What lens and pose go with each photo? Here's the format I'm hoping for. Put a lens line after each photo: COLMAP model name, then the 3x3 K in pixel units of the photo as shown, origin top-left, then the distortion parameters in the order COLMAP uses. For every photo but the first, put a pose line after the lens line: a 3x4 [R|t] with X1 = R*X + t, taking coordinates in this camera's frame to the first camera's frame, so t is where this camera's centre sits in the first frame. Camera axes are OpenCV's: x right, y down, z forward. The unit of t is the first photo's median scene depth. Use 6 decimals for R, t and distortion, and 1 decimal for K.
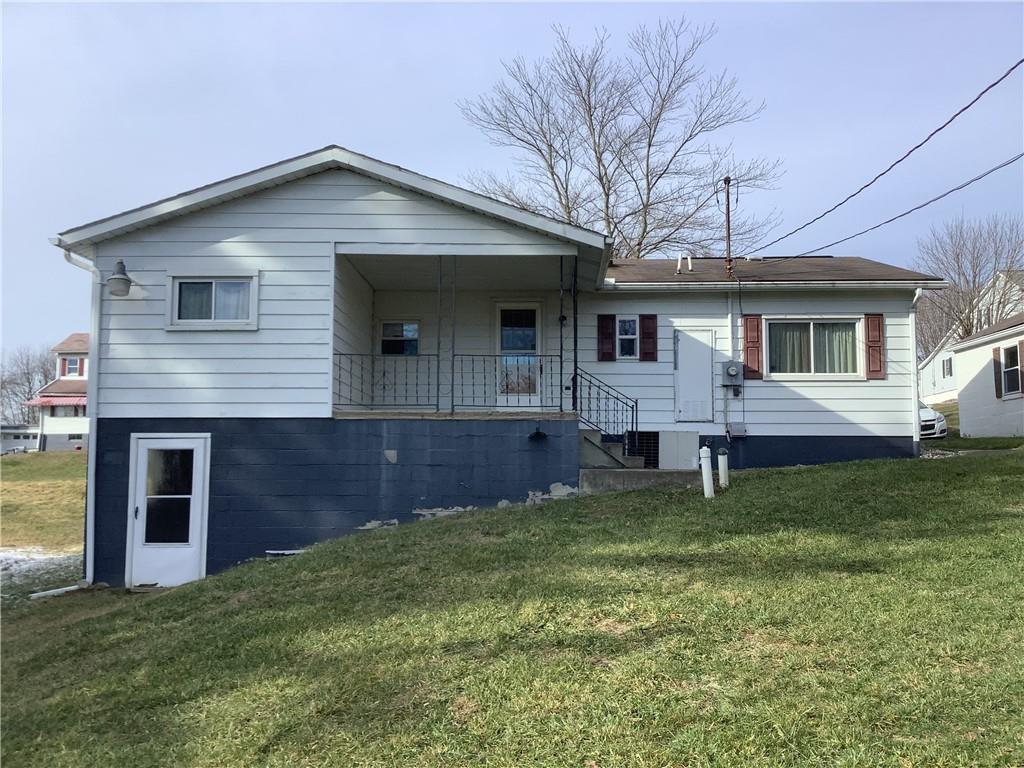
lens RADIAL K [[922.8, 0, 512.0], [0, 922.8, 384.0], [0, 0, 1]] dist [0.065605, -0.009297]
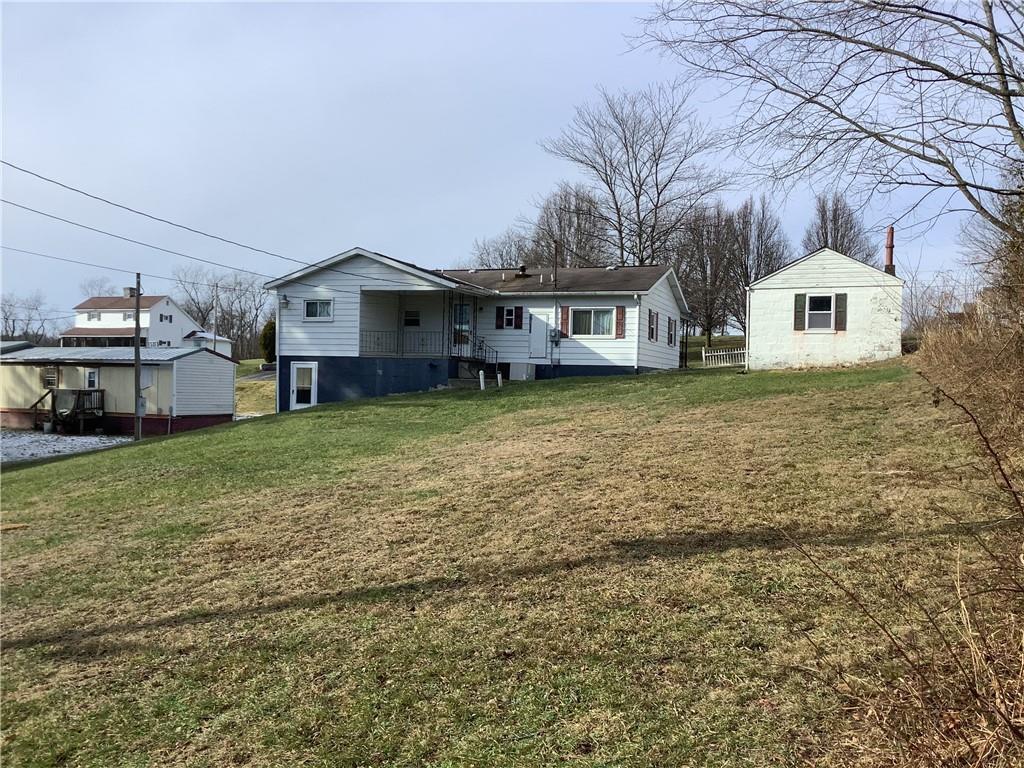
lens RADIAL K [[922.8, 0, 512.0], [0, 922.8, 384.0], [0, 0, 1]] dist [0.065605, -0.009297]
pose [[0.948934, 0.019332, -0.314881, 0.858904], [0.009825, 0.995825, 0.090750, -0.097761], [0.315320, -0.089210, 0.944783, -1.080206]]
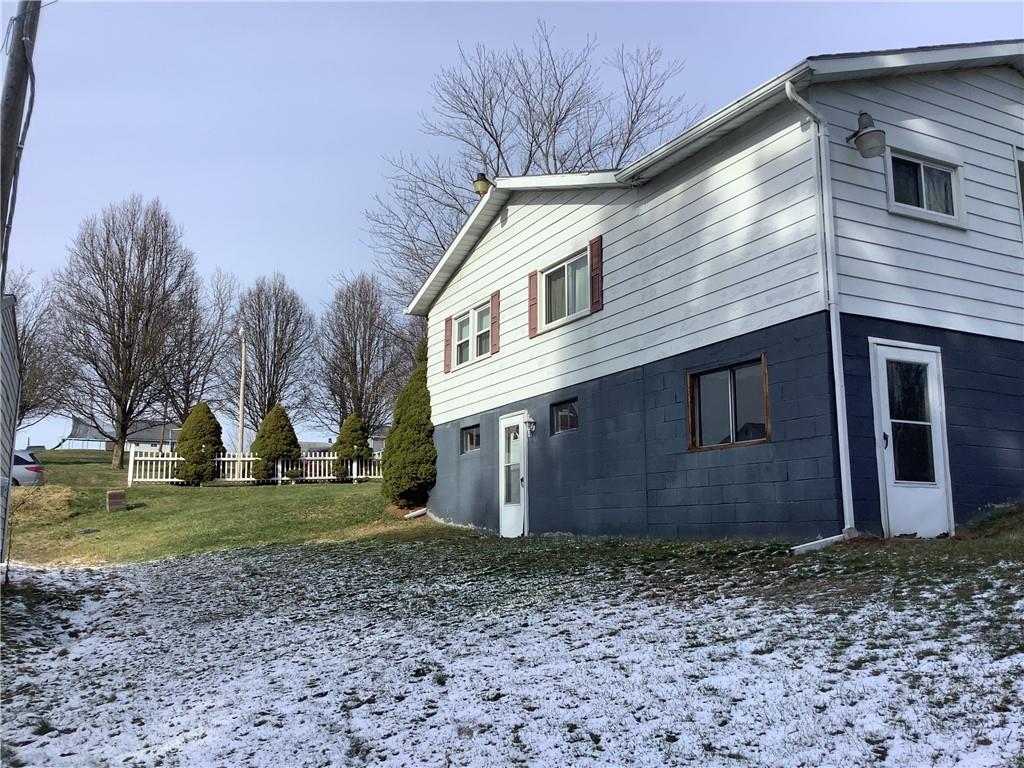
lens RADIAL K [[922.8, 0, 512.0], [0, 922.8, 384.0], [0, 0, 1]] dist [0.065605, -0.009297]
pose [[0.861827, 0.090756, 0.499017, -0.902720], [-0.041424, 0.993169, -0.109086, 0.162750], [-0.505508, 0.073342, 0.859699, 0.438866]]
